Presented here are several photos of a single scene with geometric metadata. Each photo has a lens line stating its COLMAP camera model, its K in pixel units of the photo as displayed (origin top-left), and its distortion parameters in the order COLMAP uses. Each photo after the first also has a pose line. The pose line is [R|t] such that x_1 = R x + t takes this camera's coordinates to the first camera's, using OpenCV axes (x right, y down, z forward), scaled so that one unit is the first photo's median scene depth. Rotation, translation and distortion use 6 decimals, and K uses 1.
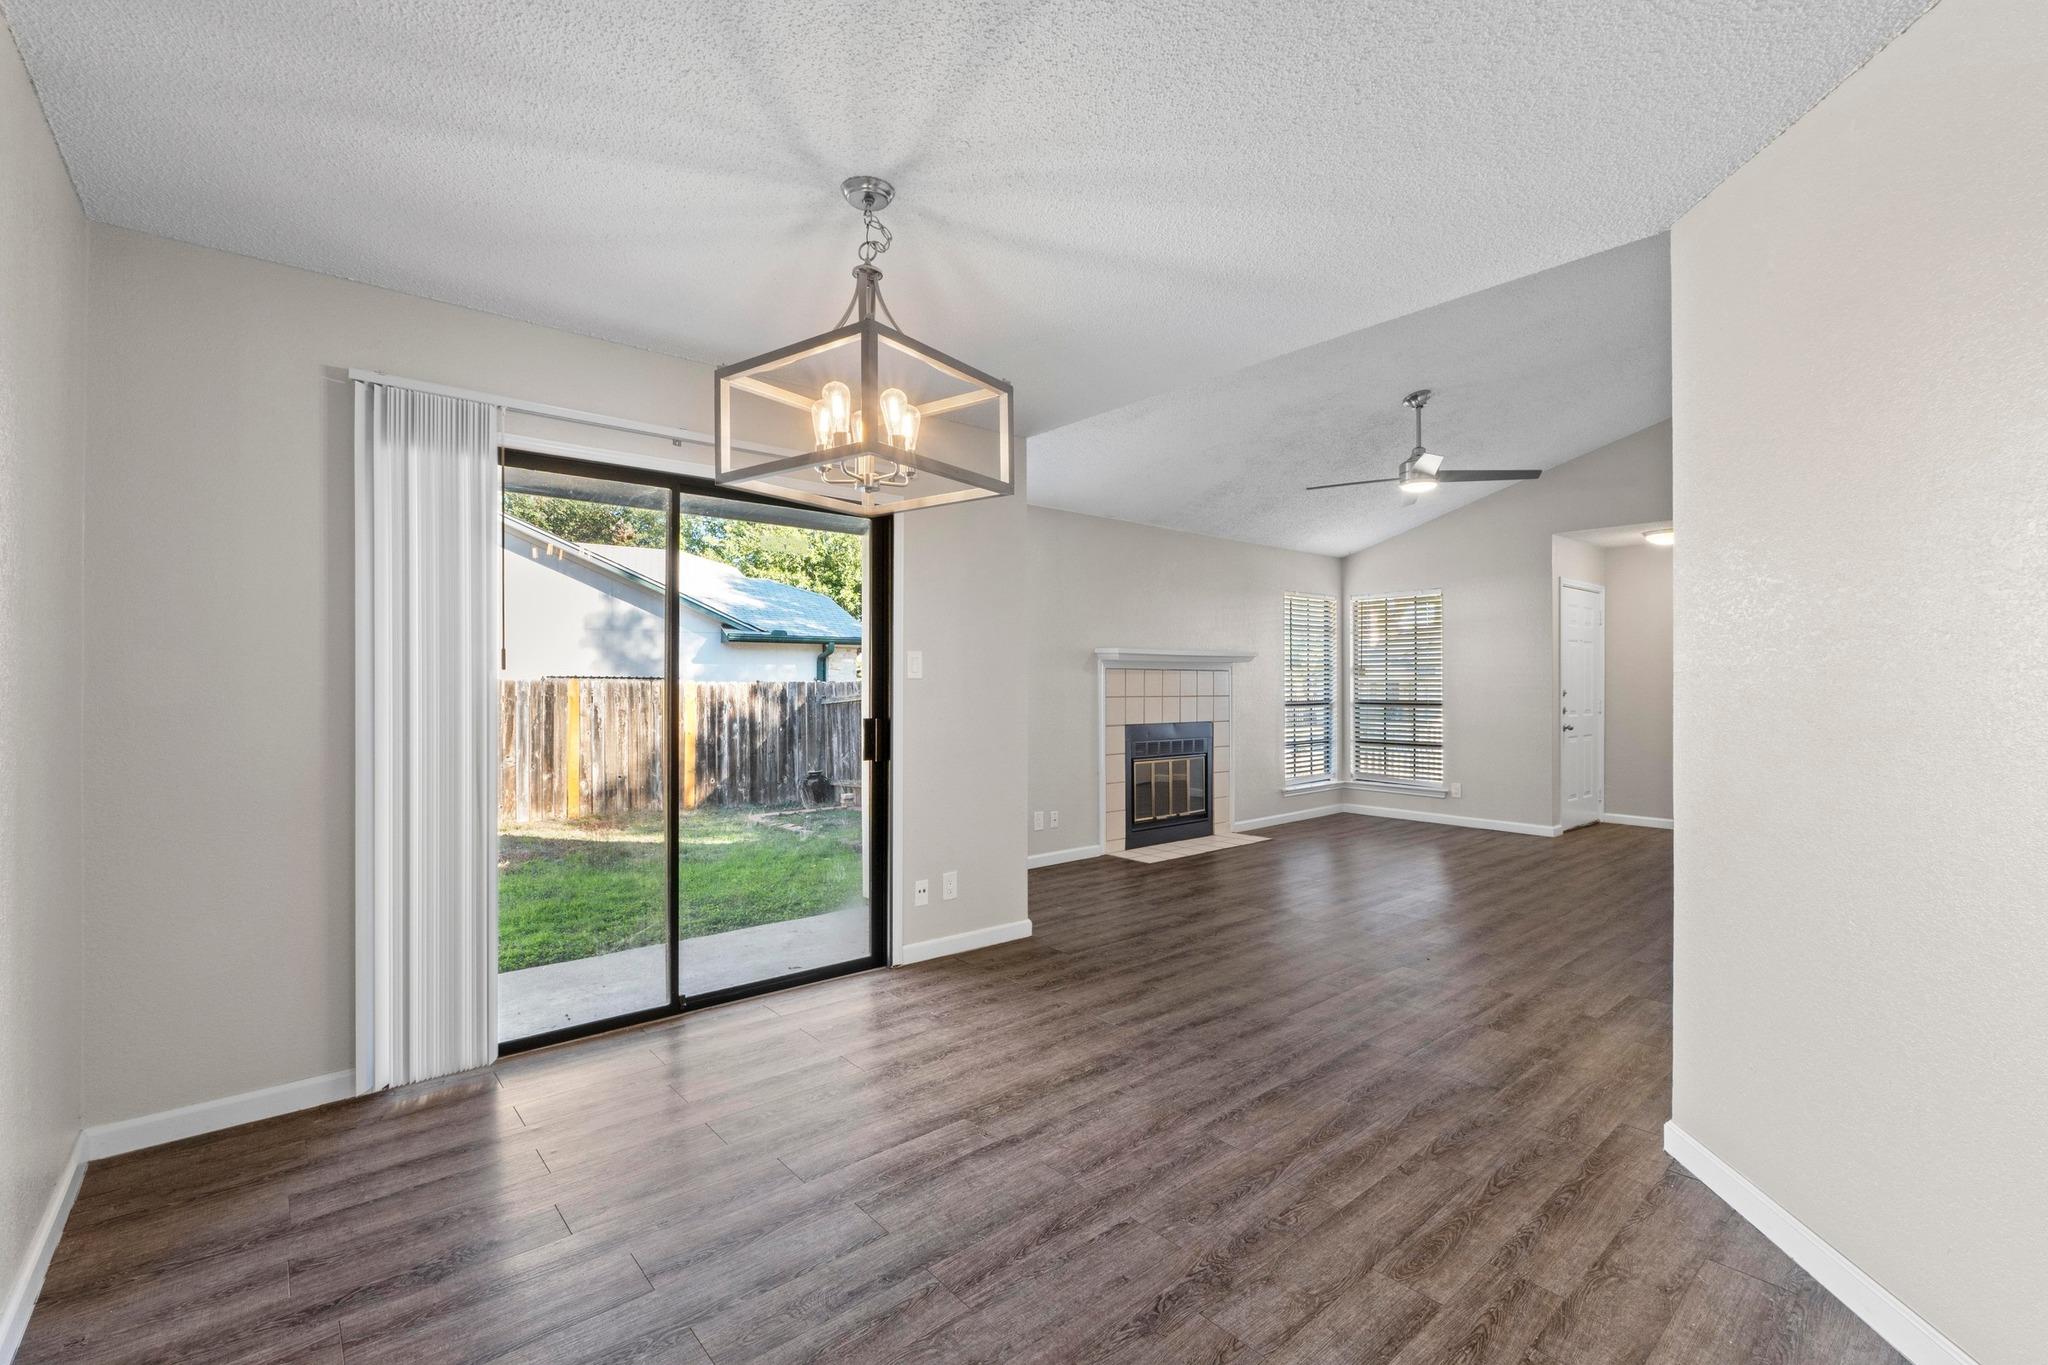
lens RADIAL K [[886.4, 0, 1017.8], [0, 886.4, 679.2], [0, 0, 1]] dist [-0.004588, -0.000201]
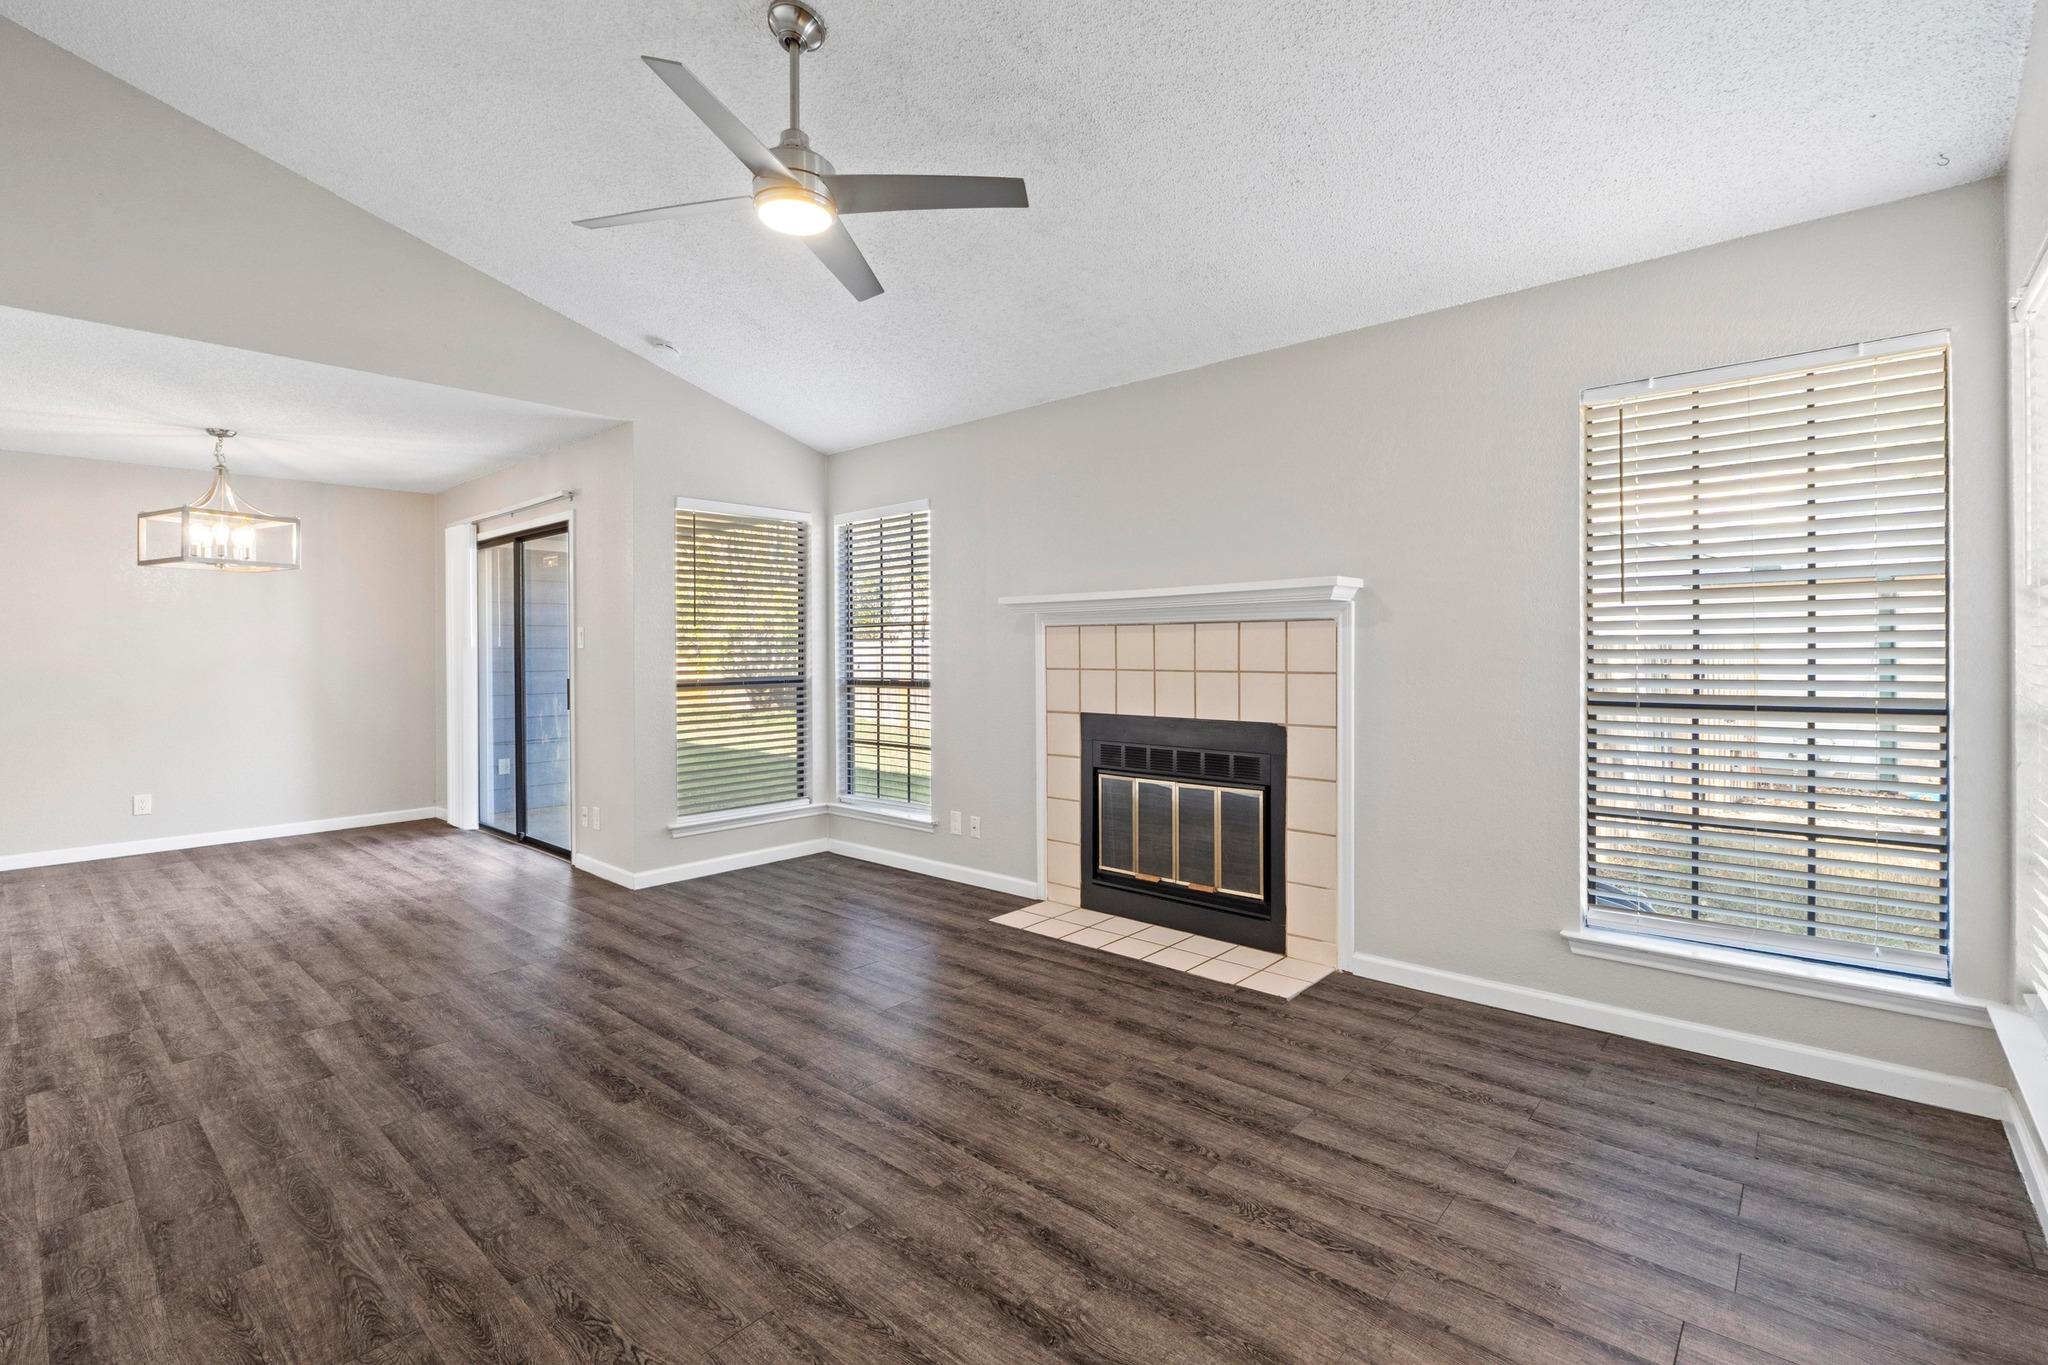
lens RADIAL K [[916.6, 0, 1026.2], [0, 916.6, 645.7], [0, 0, 1]] dist [-0.003982, -0.000465]
pose [[0.145019, -0.006195, -0.989410, 1.400890], [0.011374, 0.999925, -0.004594, 0.009637], [0.989364, -0.010587, 0.145078, 1.567694]]
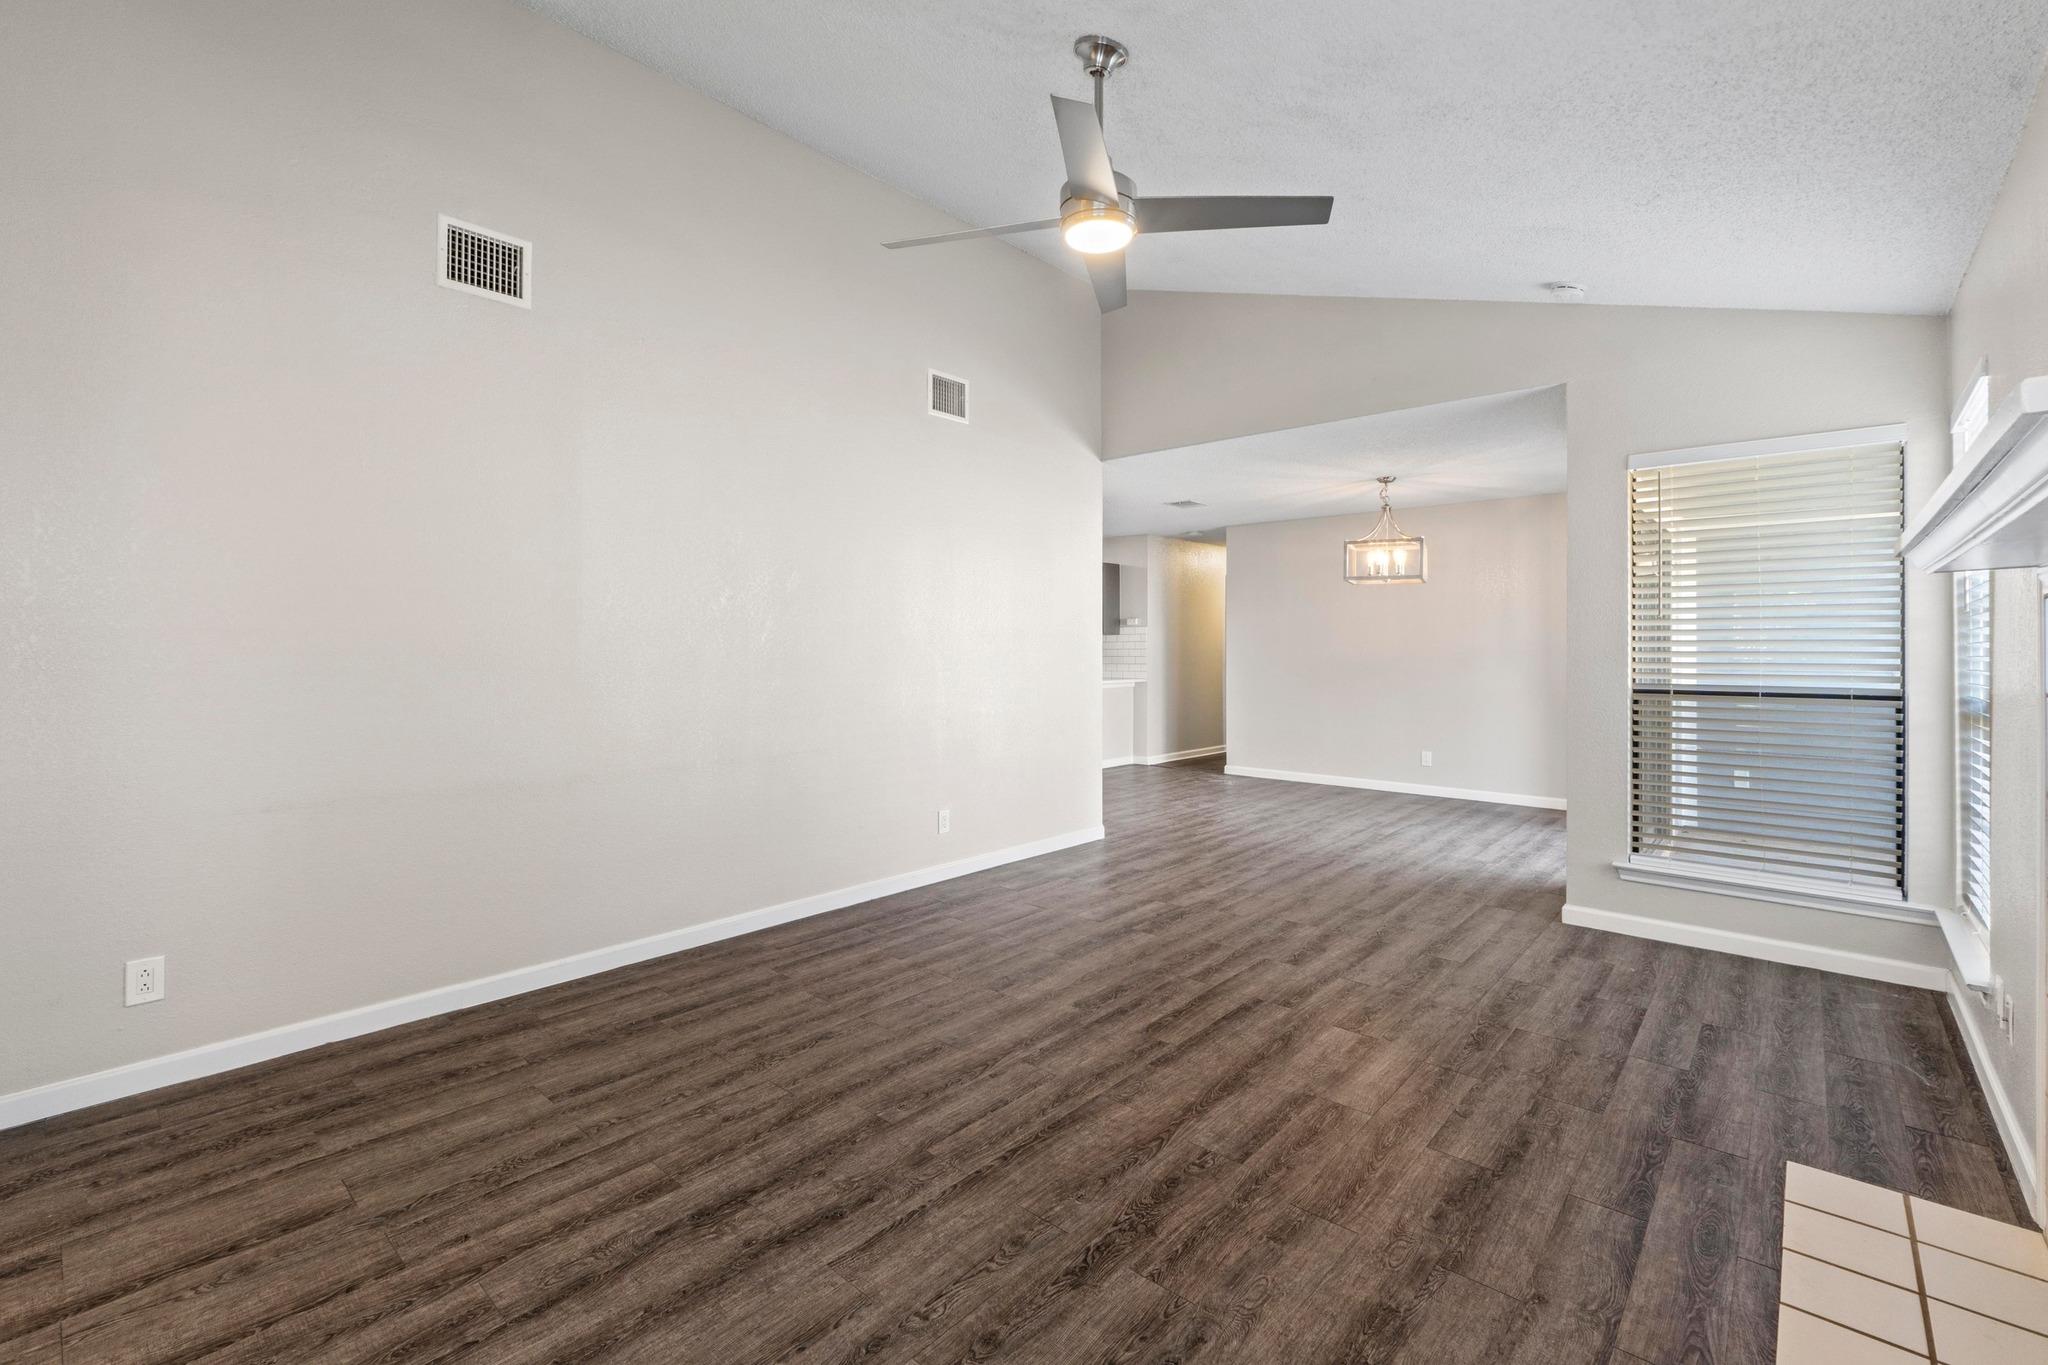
lens RADIAL K [[888.5, 0, 1028.7], [0, 888.5, 642.0], [0, 0, 1]] dist [-0.007761, -0.000092]
pose [[-0.989484, -0.005114, -0.144554, 0.837316], [-0.003633, 0.999938, -0.010511, 0.011930], [0.144599, -0.009875, -0.989441, 2.195352]]
